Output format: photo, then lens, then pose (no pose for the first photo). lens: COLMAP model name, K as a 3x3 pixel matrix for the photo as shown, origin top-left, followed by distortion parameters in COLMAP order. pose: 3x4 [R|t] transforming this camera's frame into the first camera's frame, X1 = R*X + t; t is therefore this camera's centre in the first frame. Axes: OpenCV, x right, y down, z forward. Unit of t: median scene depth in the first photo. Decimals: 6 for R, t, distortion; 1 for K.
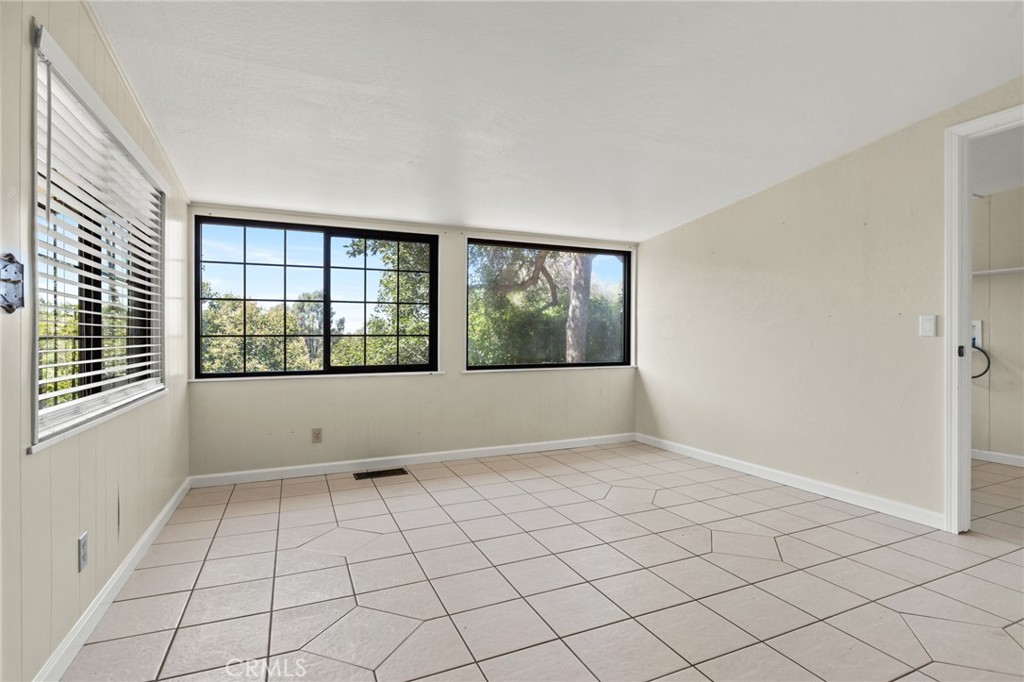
lens RADIAL K [[508.6, 0, 517.4], [0, 508.6, 333.1], [0, 0, 1]] dist [0.002741, 0.000296]
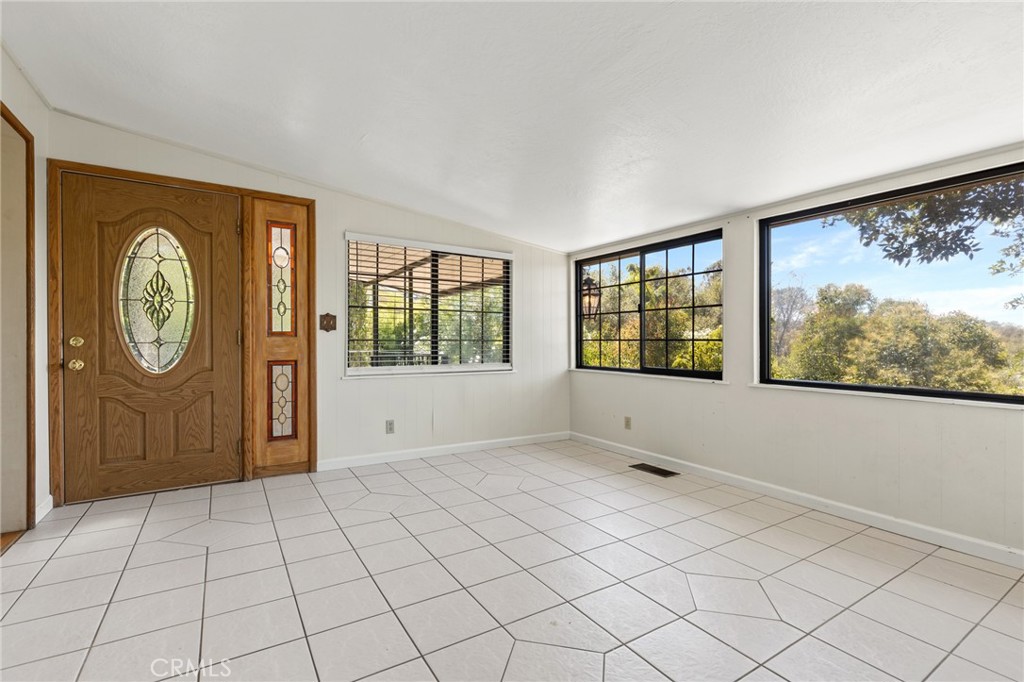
lens RADIAL K [[459.6, 0, 512.0], [0, 459.6, 341.0], [0, 0, 1]] dist [-0.000577, 0.000195]
pose [[0.131855, 0.003191, -0.991264, 0.646411], [0.001823, 0.999992, 0.003462, 0.002839], [0.991267, -0.002264, 0.131848, 0.581566]]
